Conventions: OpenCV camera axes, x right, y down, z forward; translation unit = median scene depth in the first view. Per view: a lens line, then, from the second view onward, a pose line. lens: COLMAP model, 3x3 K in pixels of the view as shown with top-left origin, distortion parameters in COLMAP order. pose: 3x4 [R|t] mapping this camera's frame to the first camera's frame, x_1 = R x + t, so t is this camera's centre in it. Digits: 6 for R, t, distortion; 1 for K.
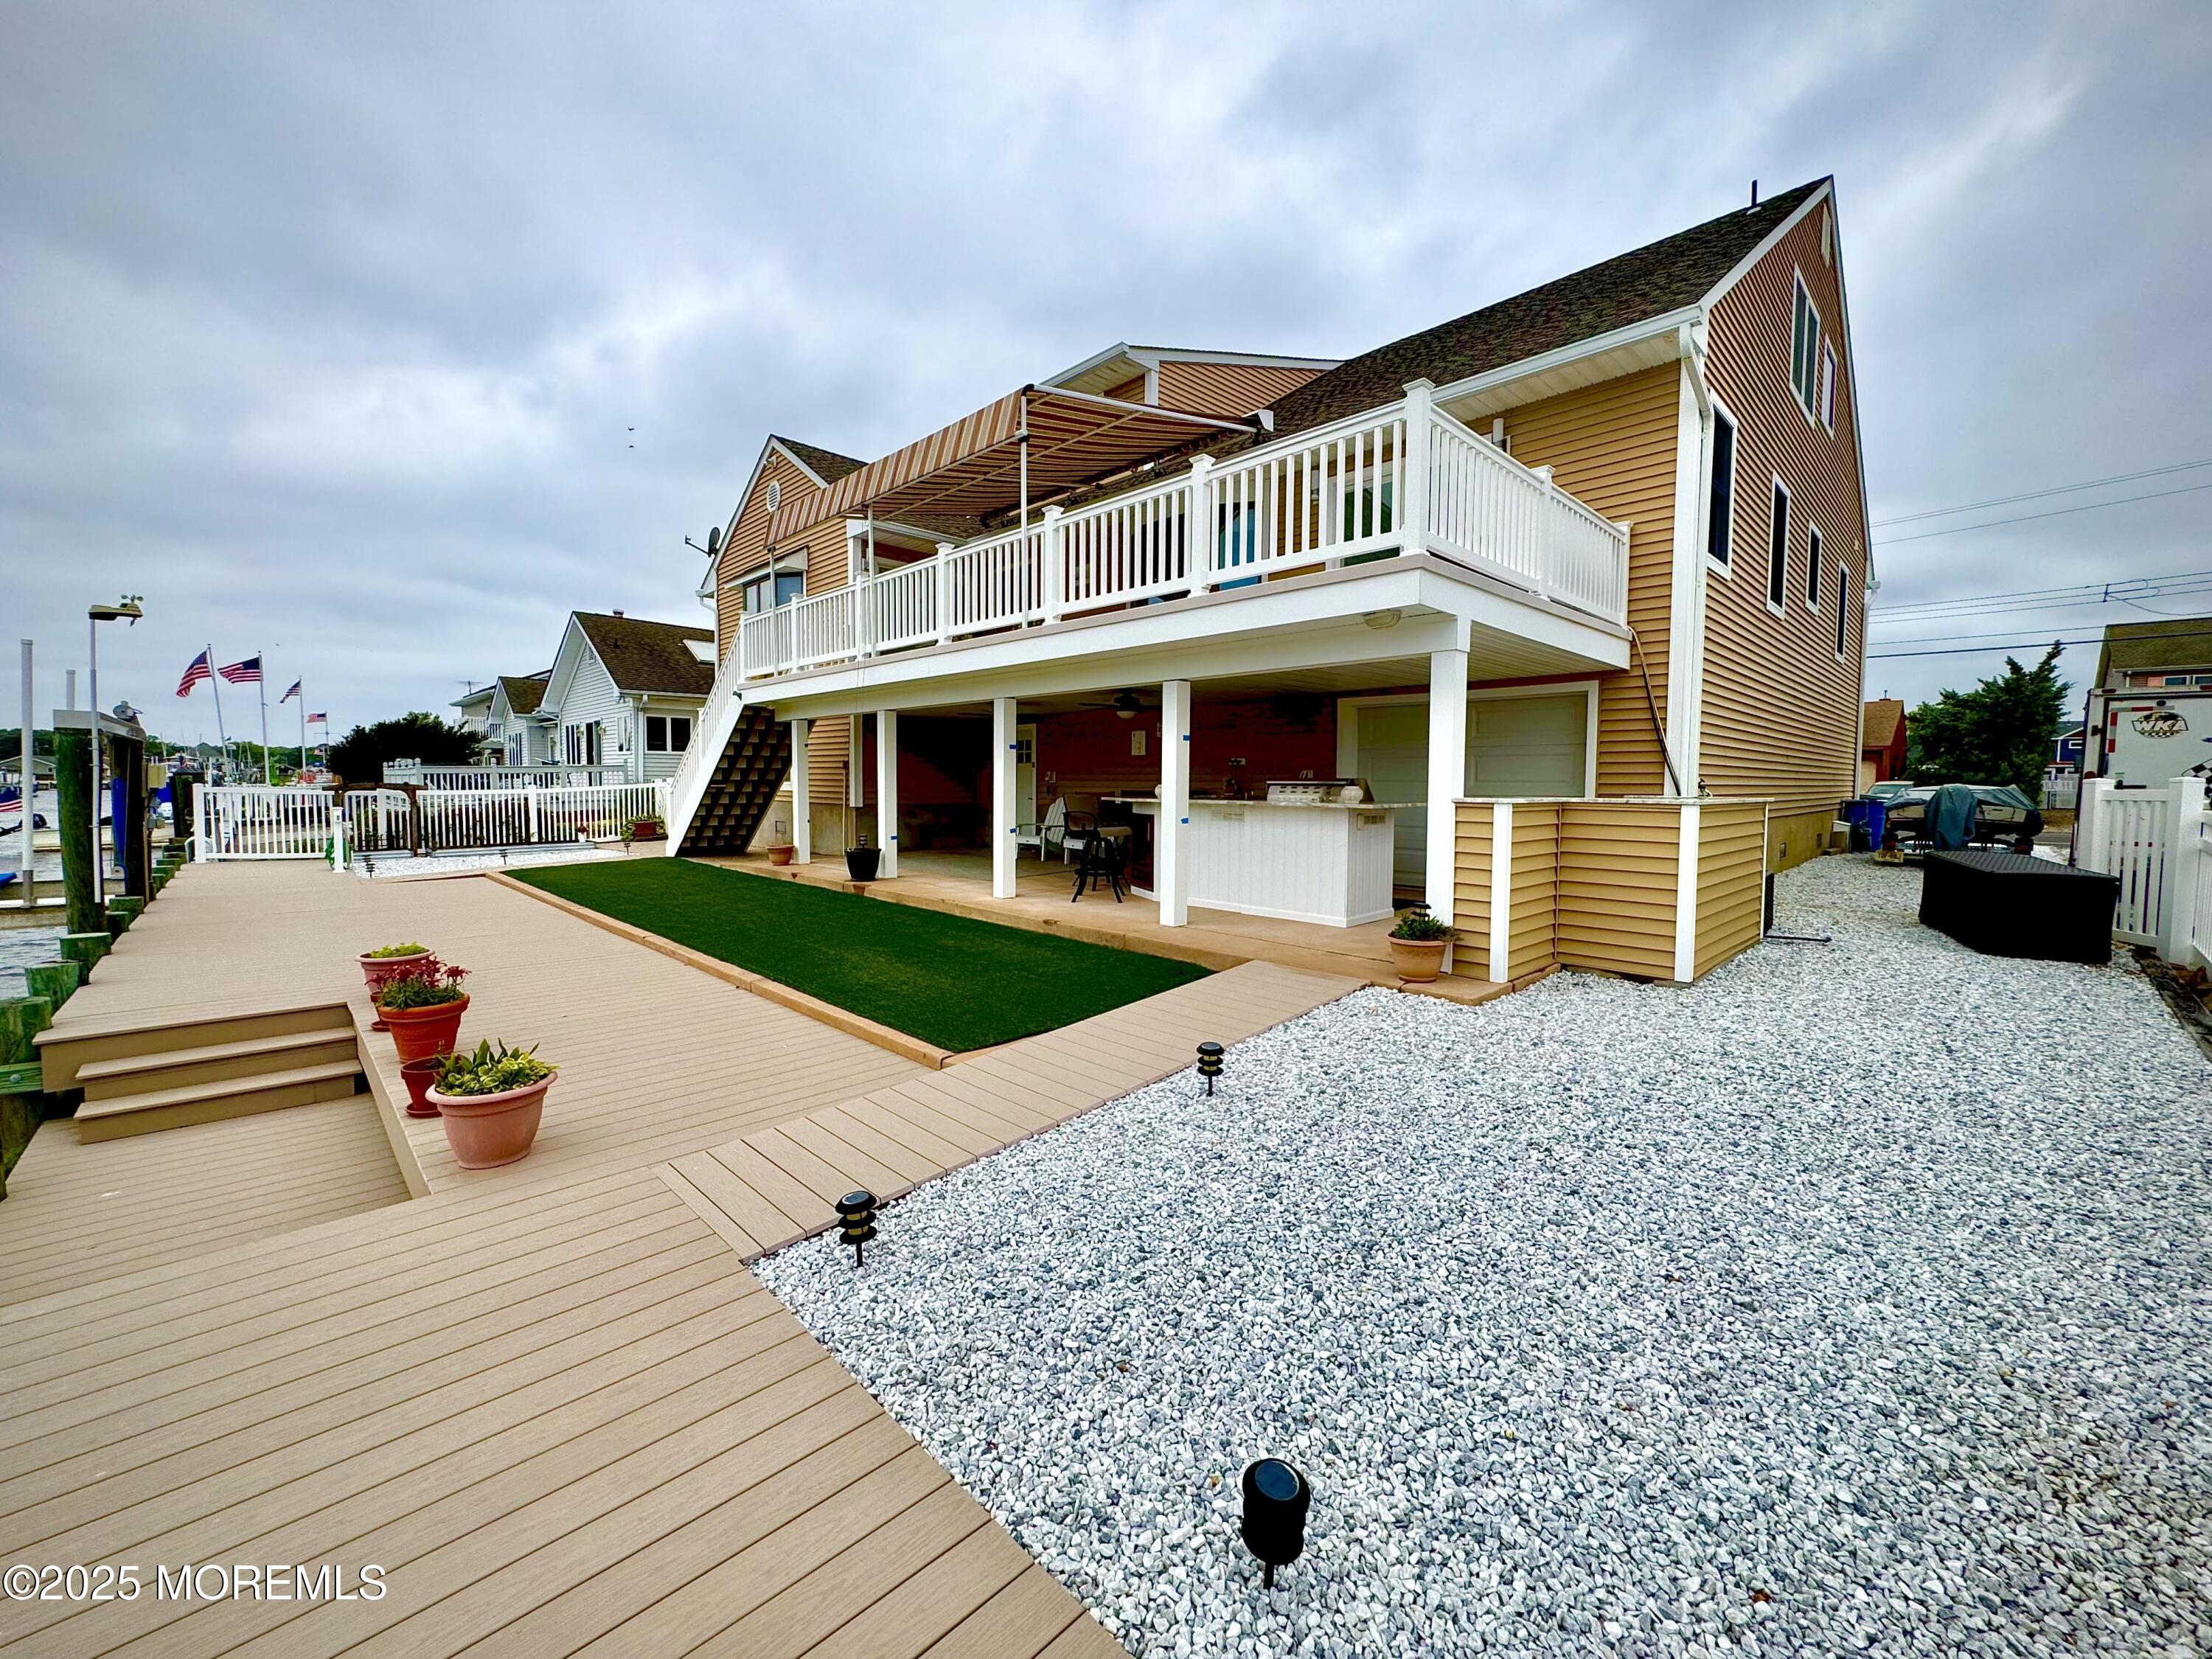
lens RADIAL K [[880.4, 0, 1105.9], [0, 880.4, 824.5], [0, 0, 1]] dist [-0.001243, 0.000386]
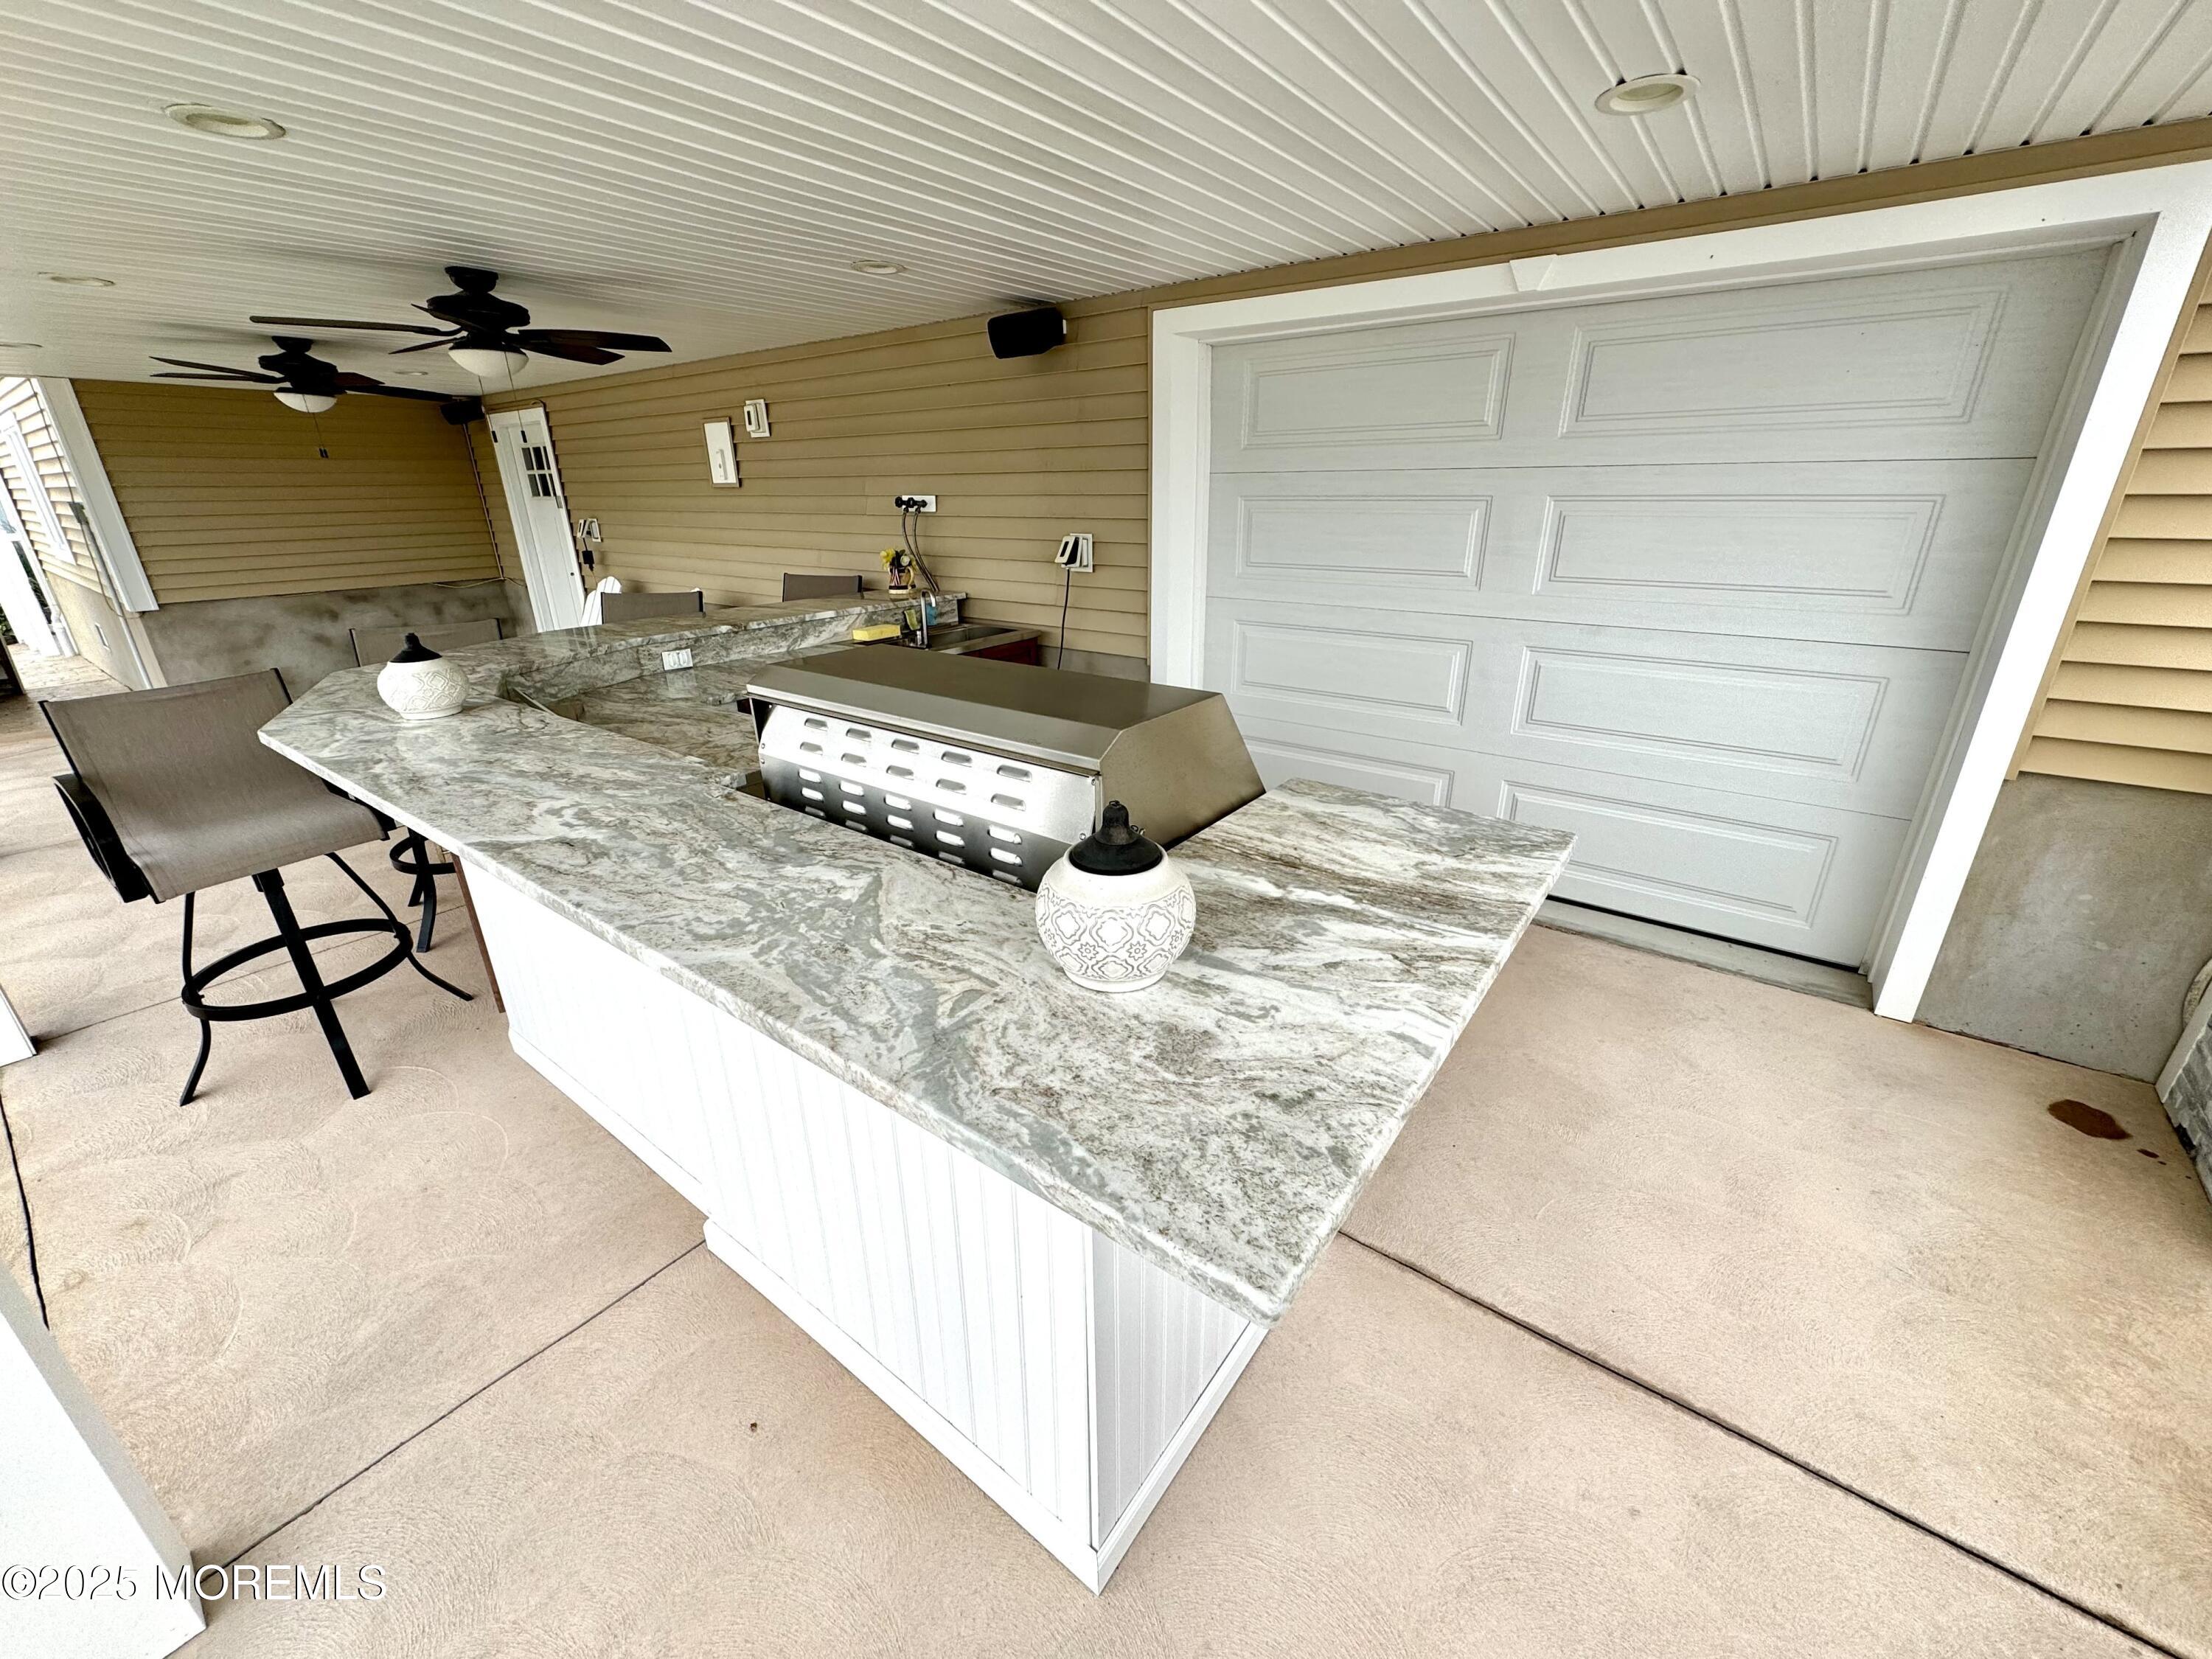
lens RADIAL K [[880.4, 0, 1103.9], [0, 880.4, 830.2], [0, 0, 1]] dist [-0.001243, 0.000386]
pose [[0.988292, -0.071043, 0.135023, 0.183112], [0.024044, 0.946439, 0.321987, -0.063465], [-0.150666, -0.314971, 0.937066, 0.620264]]
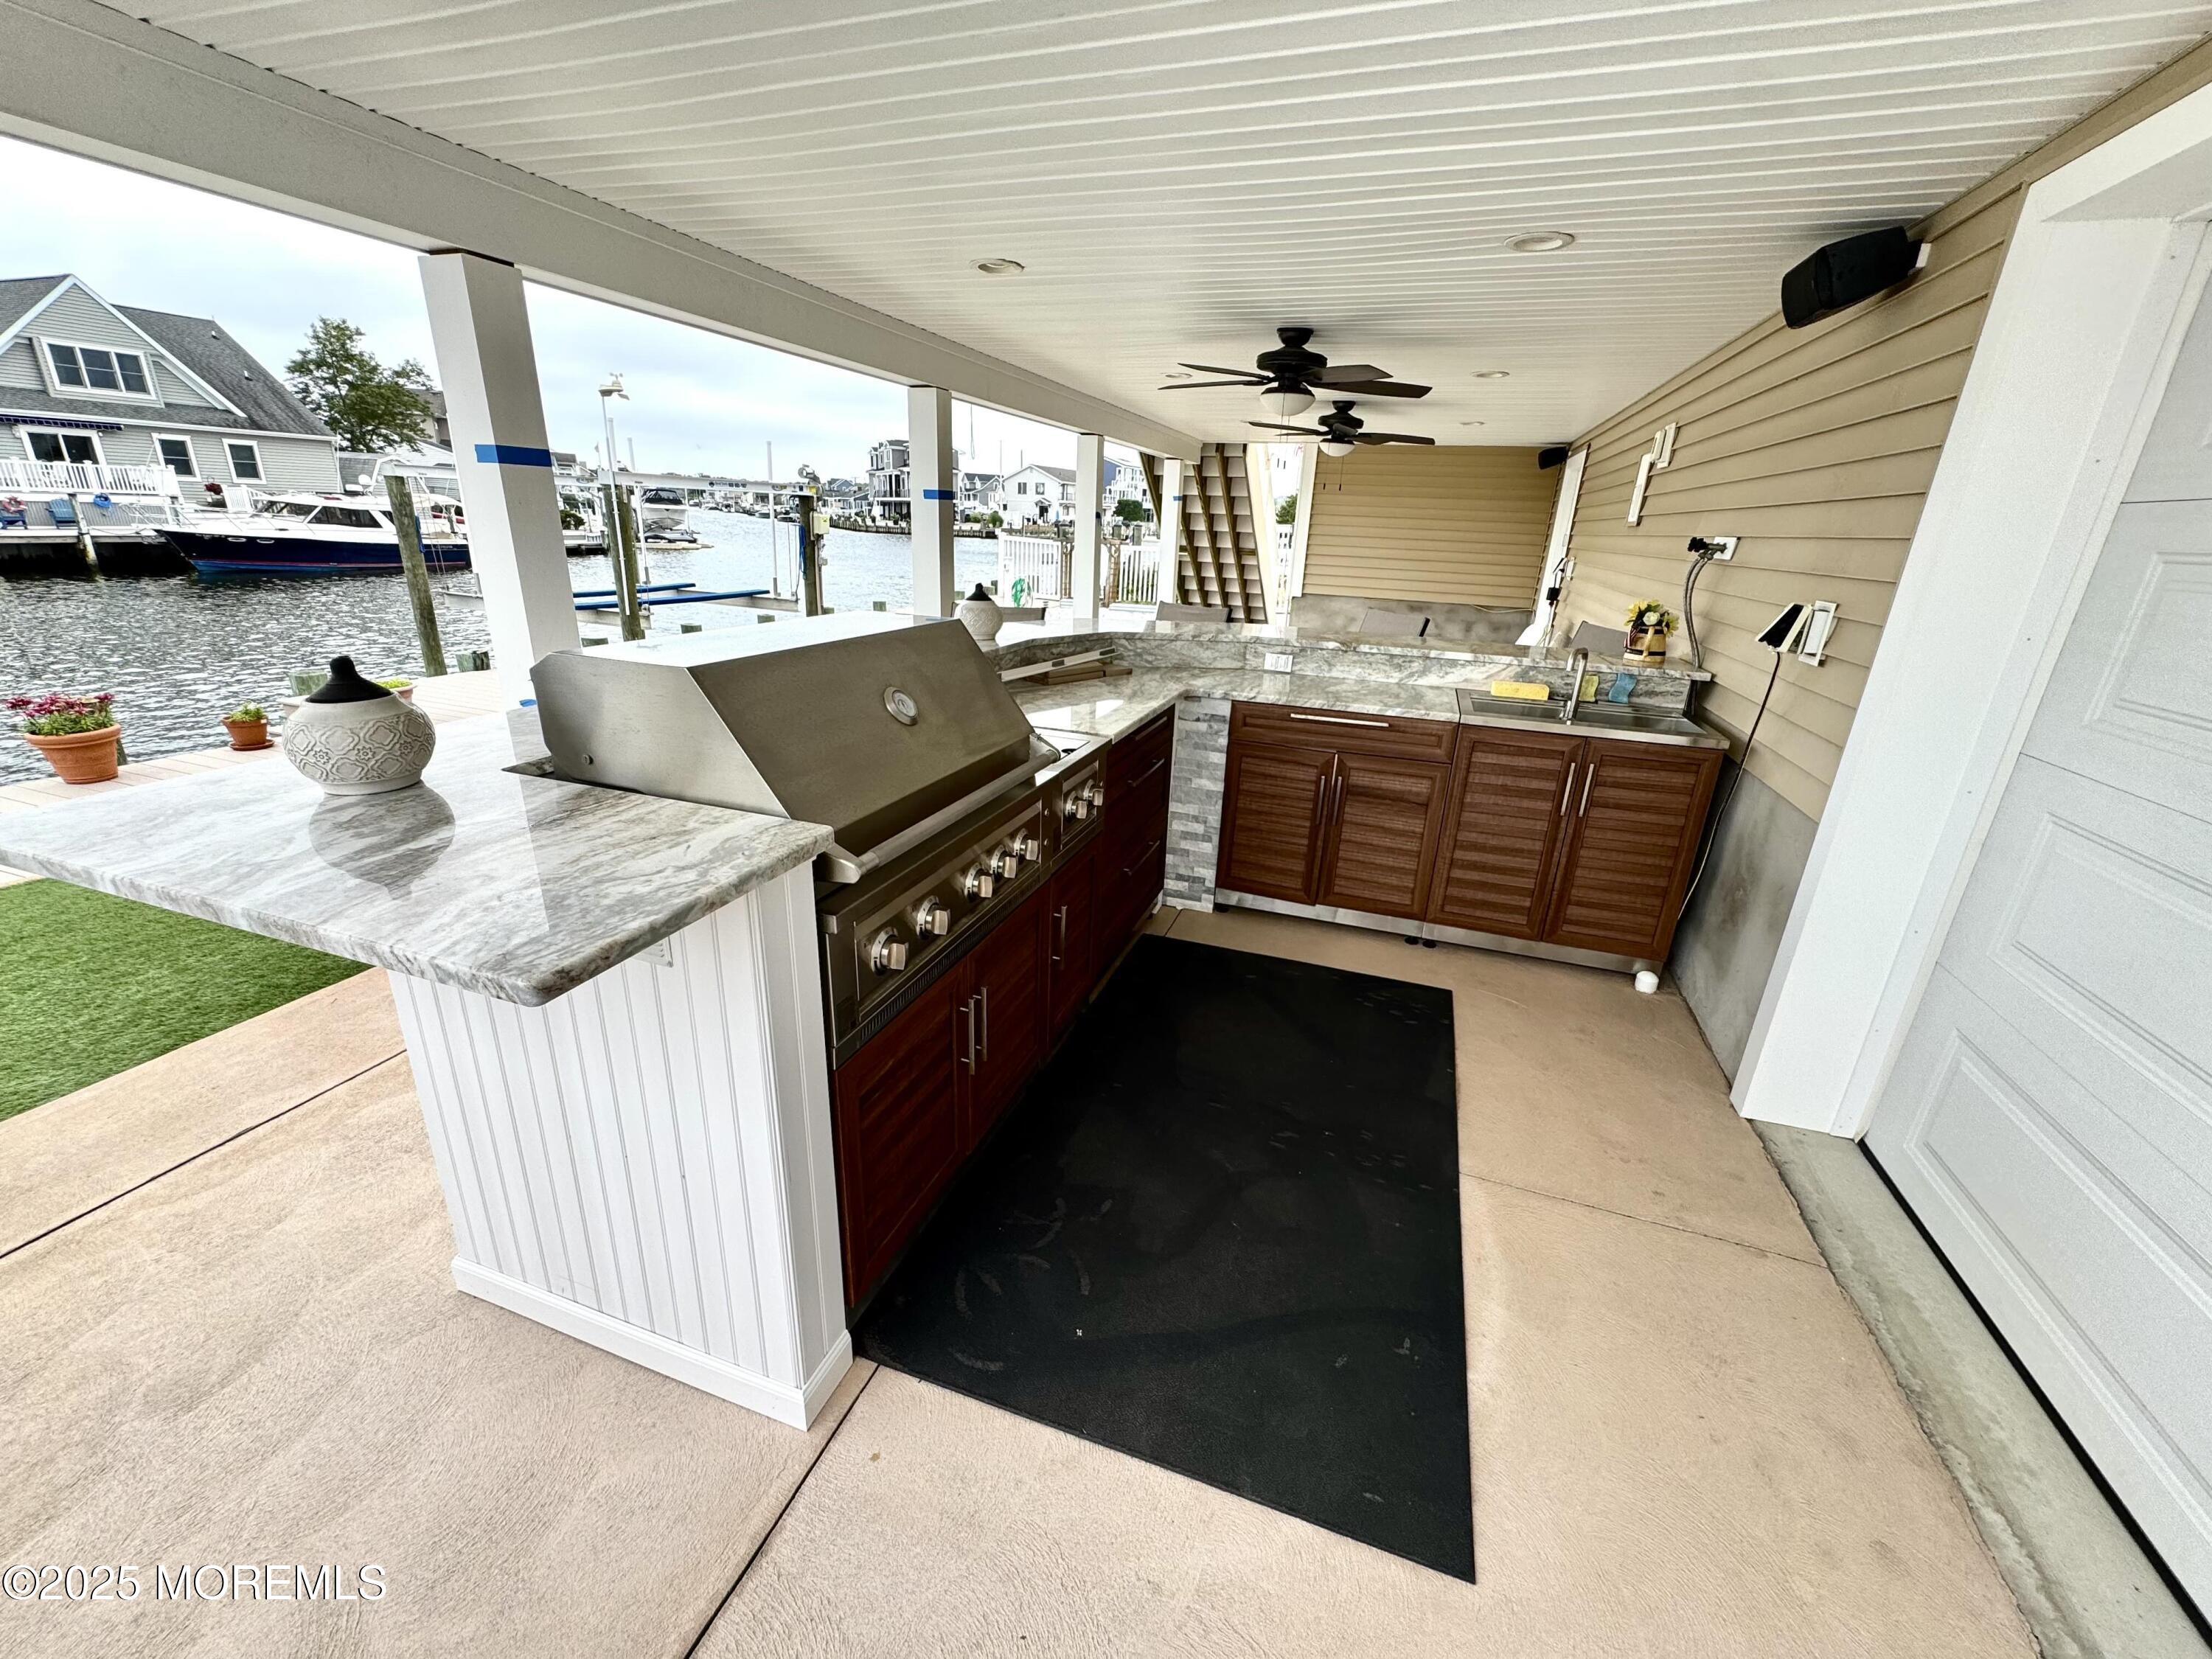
lens RADIAL K [[880.4, 0, 1118.1], [0, 880.4, 829.9], [0, 0, 1]] dist [-0.001243, 0.000386]
pose [[0.447073, 0.309870, -0.839110, 0.366089], [-0.083508, 0.948442, 0.305752, -0.060903], [0.890591, -0.066621, 0.449900, 0.751333]]
